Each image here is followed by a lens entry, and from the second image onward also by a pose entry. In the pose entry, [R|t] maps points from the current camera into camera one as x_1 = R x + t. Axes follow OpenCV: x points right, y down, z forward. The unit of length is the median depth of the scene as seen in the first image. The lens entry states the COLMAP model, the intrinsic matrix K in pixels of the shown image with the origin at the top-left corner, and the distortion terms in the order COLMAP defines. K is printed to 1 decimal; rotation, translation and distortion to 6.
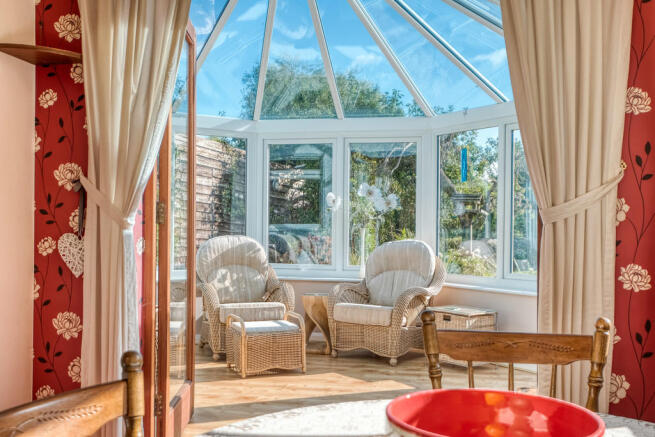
lens RADIAL K [[677.5, 0, 327.5], [0, 677.5, 218.5], [0, 0, 1]] dist [0.011078, 0.004640]
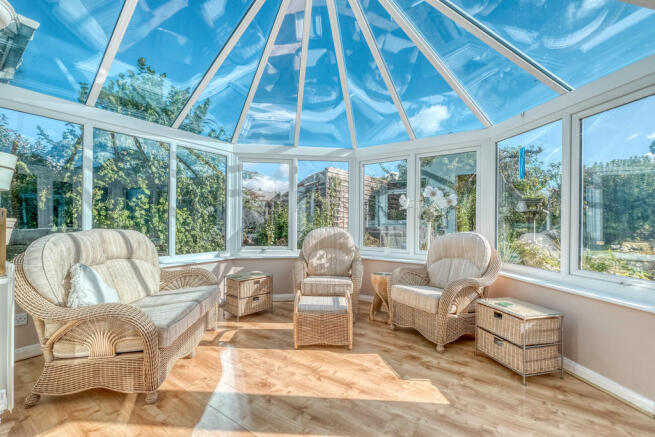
lens RADIAL K [[286.1, 0, 327.5], [0, 286.1, 218.5], [0, 0, 1]] dist [-0.002838, -0.000223]
pose [[0.910268, -0.004517, -0.413995, 0.108003], [0.003592, 0.999989, -0.003011, 0.008827], [0.414004, 0.001254, 0.910274, 0.460934]]
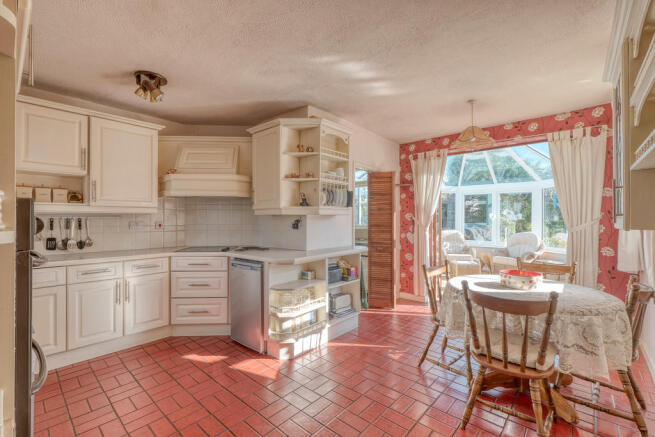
lens RADIAL K [[286.1, 0, 327.5], [0, 286.1, 218.5], [0, 0, 1]] dist [-0.002838, -0.000223]
pose [[0.868799, -0.006906, -0.495116, 0.002120], [0.008984, 0.999958, 0.001817, -0.027919], [0.495083, -0.006027, 0.868825, -0.272982]]
